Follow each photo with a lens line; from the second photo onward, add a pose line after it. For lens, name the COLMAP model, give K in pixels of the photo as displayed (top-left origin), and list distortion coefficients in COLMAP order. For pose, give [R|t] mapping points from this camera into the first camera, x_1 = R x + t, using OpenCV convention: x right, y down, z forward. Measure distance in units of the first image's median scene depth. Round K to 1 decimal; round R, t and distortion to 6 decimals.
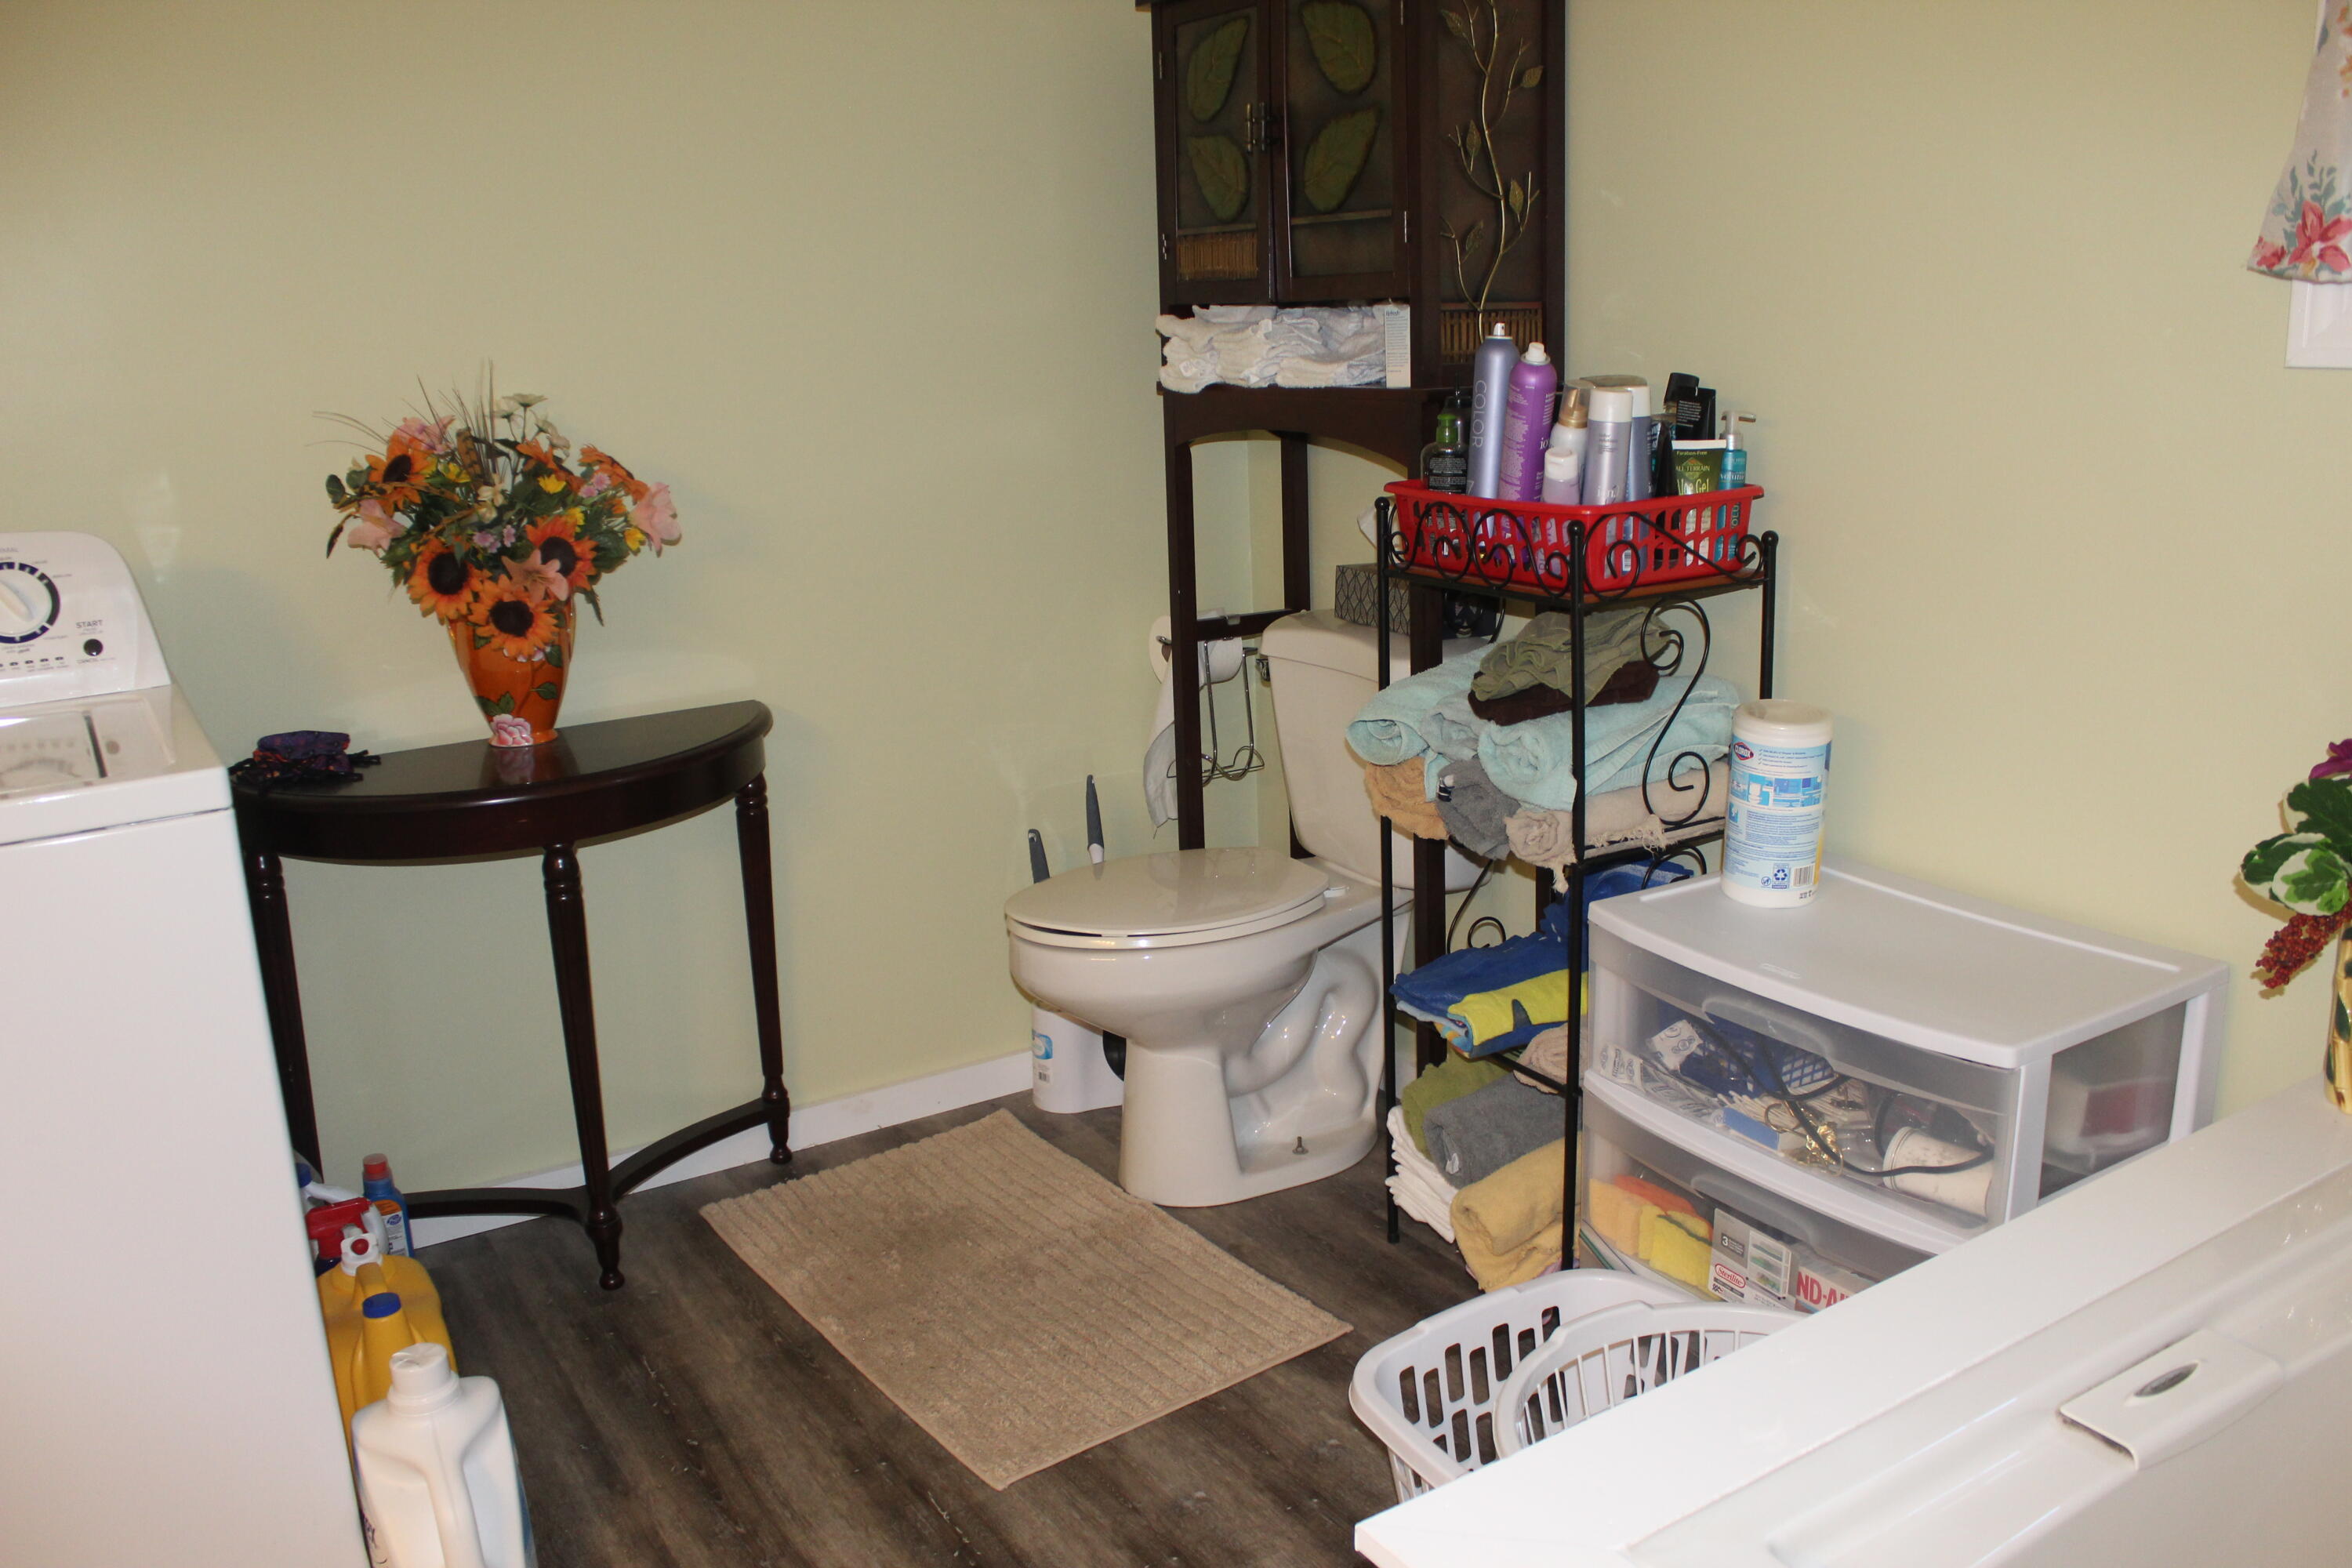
lens RADIAL K [[1970.8, 0, 1168.4], [0, 1970.8, 784.1], [0, 0, 1]] dist [-0.124692, 0.098085]
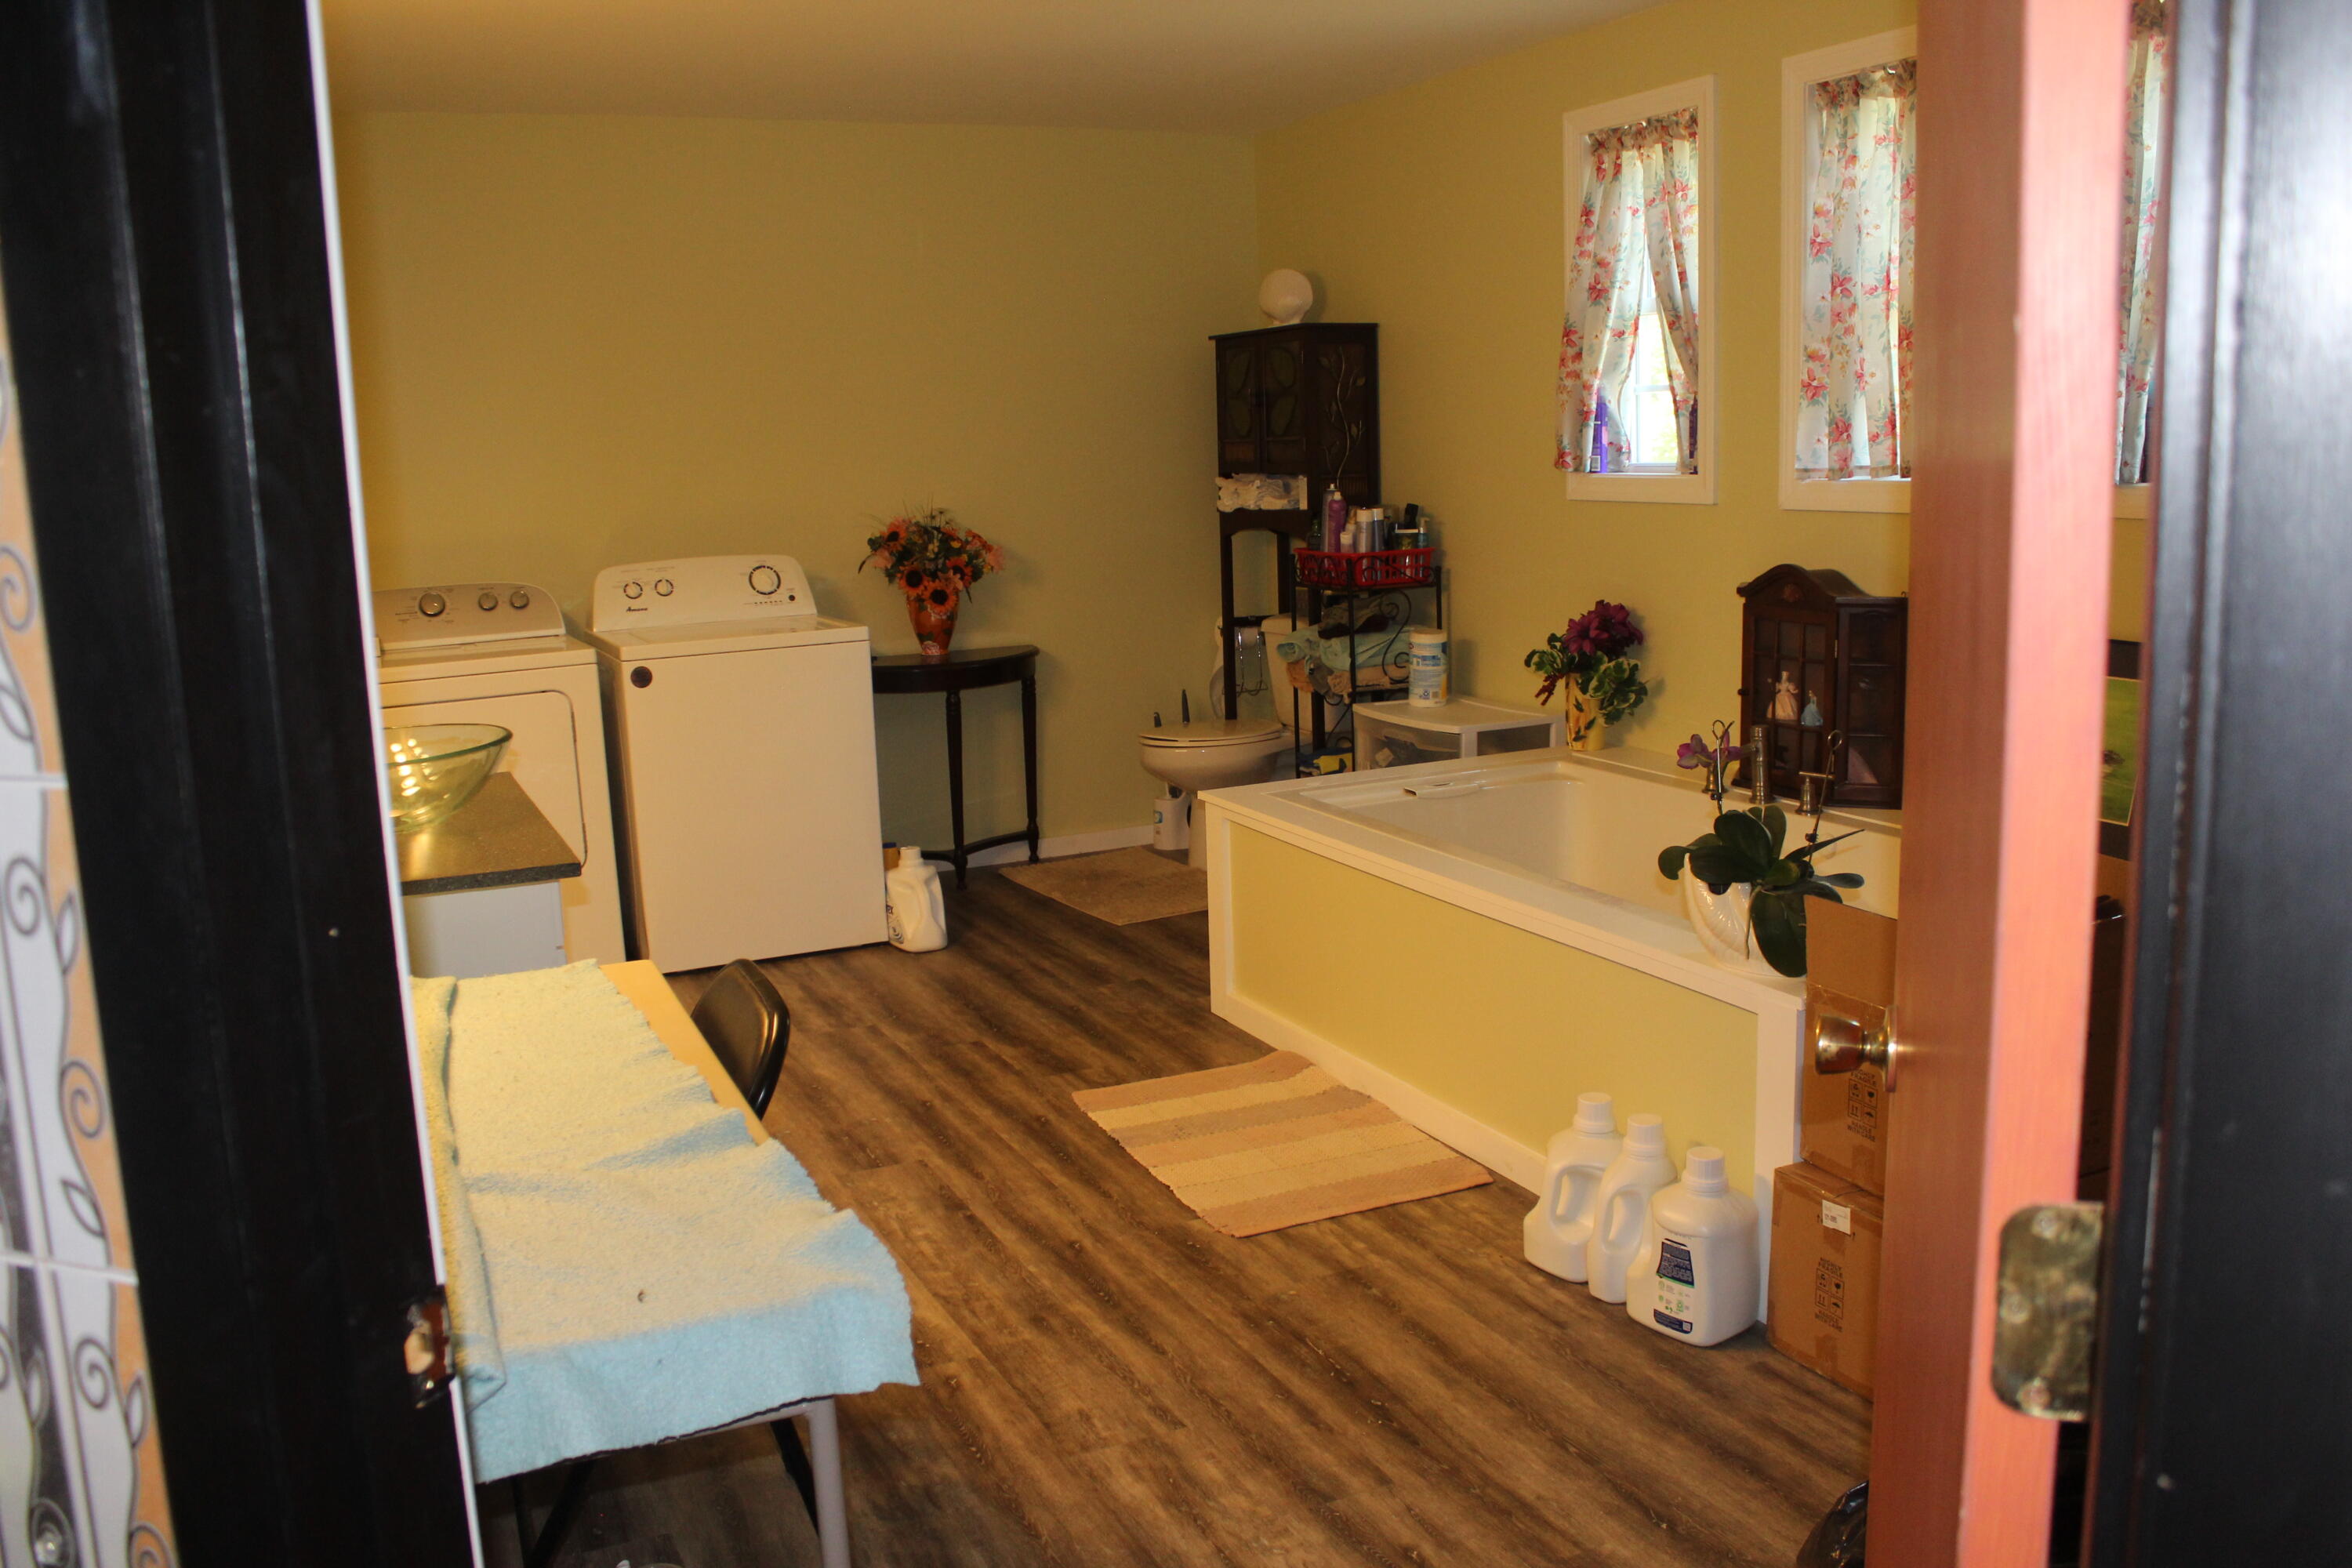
lens RADIAL K [[1970.8, 0, 1168.4], [0, 1970.8, 784.1], [0, 0, 1]] dist [-0.124692, 0.098085]
pose [[0.993881, 0.022441, -0.108149, 0.223968], [-0.029743, 0.997351, -0.066378, 0.302896], [0.106373, 0.069188, 0.991916, -1.404936]]
